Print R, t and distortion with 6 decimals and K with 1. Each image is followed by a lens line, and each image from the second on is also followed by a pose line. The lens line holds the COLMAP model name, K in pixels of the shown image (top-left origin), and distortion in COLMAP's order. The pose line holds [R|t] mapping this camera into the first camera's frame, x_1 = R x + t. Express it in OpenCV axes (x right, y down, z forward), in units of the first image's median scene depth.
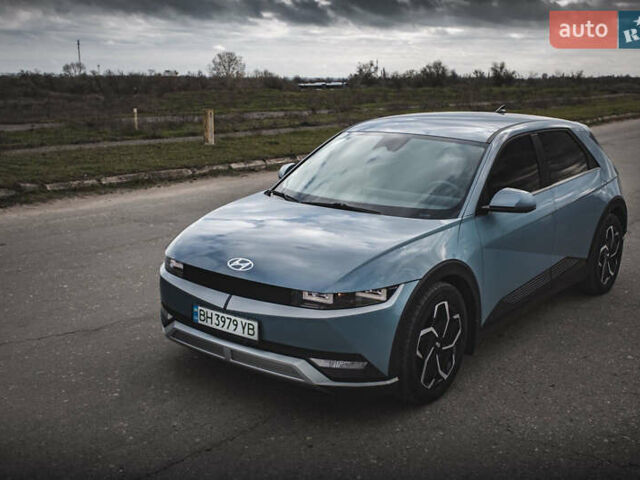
lens RADIAL K [[782.7, 0, 320.0], [0, 782.7, 240.0], [0, 0, 1]] dist [0.028087, 0.077690]
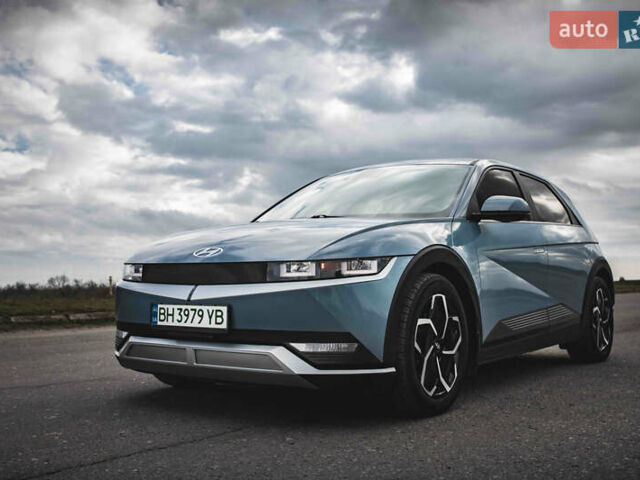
lens RADIAL K [[739.4, 0, 320.0], [0, 739.4, 240.0], [0, 0, 1]] dist [0.026652, 0.050198]
pose [[0.999032, -0.011327, 0.042496, -0.011788], [0.022182, 0.964134, -0.264488, 0.240099], [-0.037976, 0.265174, 0.963452, 0.196381]]
